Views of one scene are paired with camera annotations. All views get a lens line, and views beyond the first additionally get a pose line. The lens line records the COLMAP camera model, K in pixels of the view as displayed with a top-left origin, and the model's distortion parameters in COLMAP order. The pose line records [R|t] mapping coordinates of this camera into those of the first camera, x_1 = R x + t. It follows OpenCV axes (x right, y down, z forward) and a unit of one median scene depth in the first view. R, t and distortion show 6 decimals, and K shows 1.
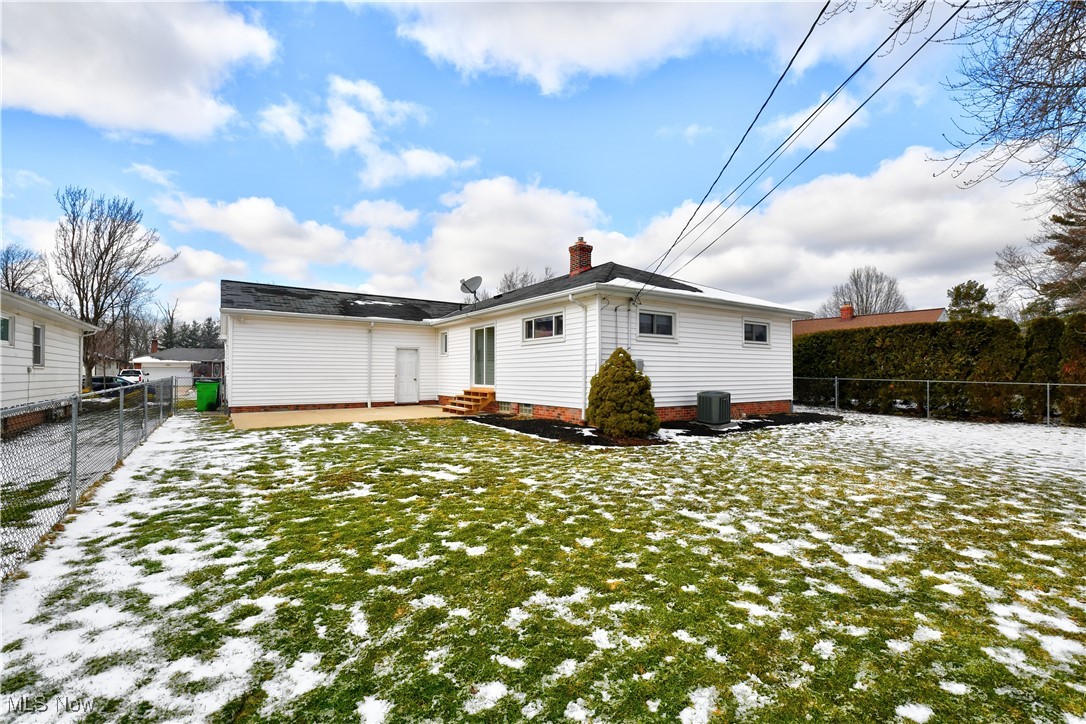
lens RADIAL K [[464.4, 0, 546.5], [0, 464.4, 372.0], [0, 0, 1]] dist [0.001069, 0.000227]
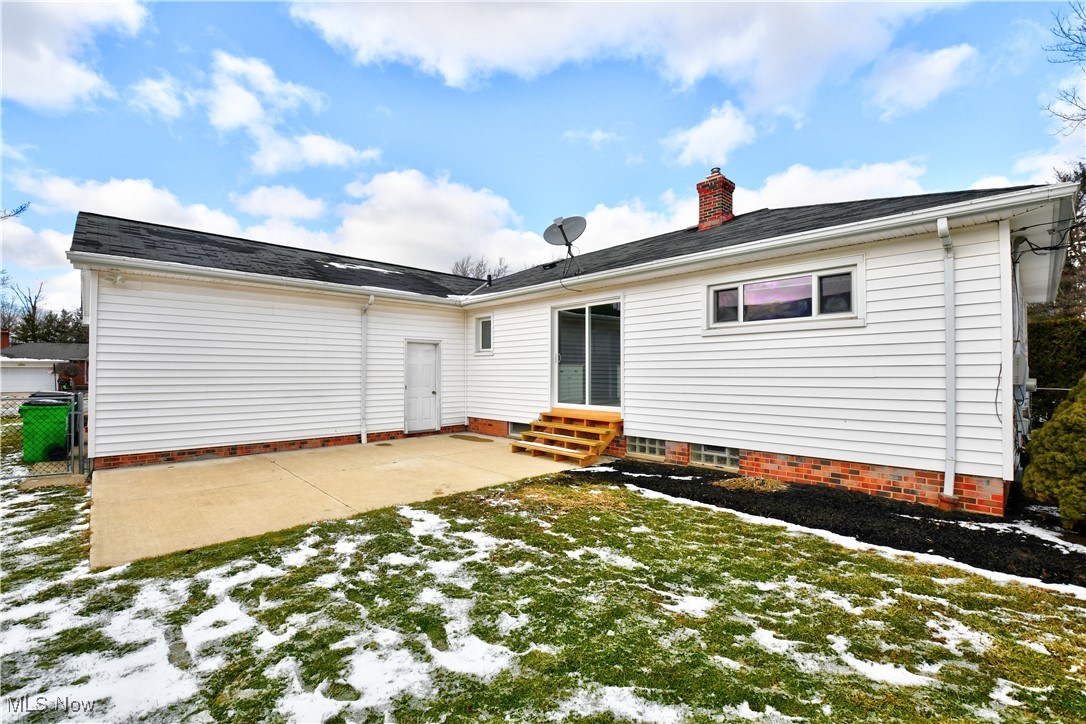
lens RADIAL K [[471.6, 0, 540.7], [0, 471.6, 369.9], [0, 0, 1]] dist [-0.000099, -0.005760]
pose [[0.989811, -0.001034, 0.142382, -0.264575], [0.001161, 0.999999, -0.000809, -0.015204], [-0.142381, 0.000966, 0.989811, 0.414134]]
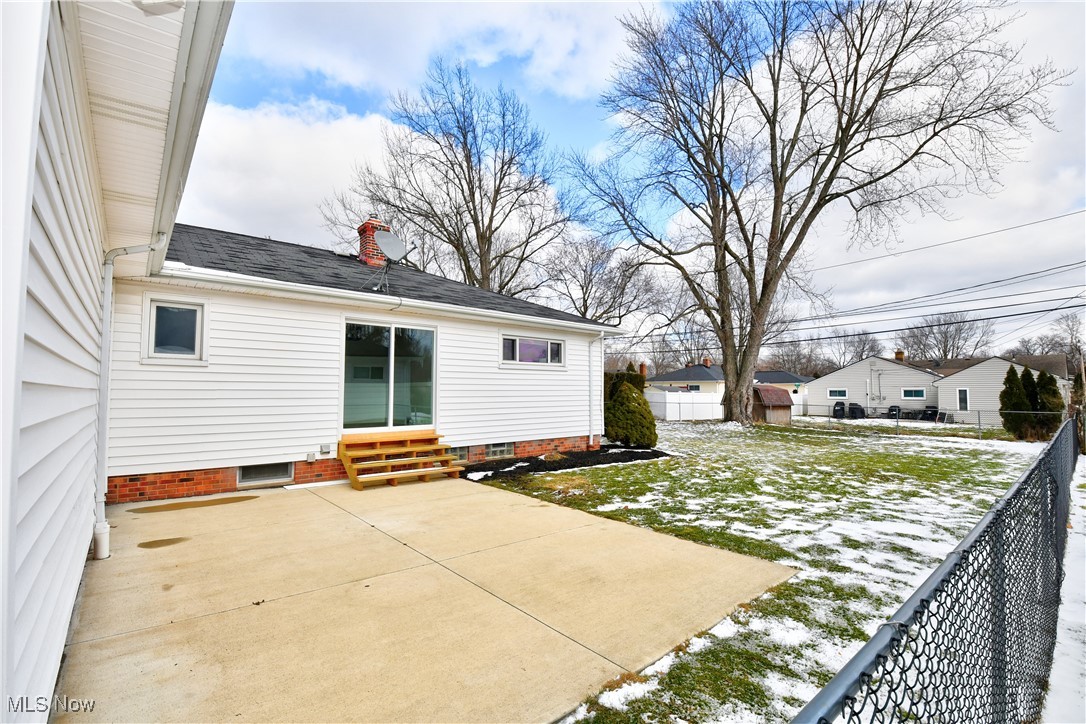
lens RADIAL K [[471.6, 0, 540.7], [0, 471.6, 369.9], [0, 0, 1]] dist [-0.000099, -0.005760]
pose [[-0.100299, 0.048445, 0.993777, -0.703605], [-0.003542, 0.998790, -0.049047, -0.013319], [-0.994951, -0.008439, -0.100006, 0.847208]]
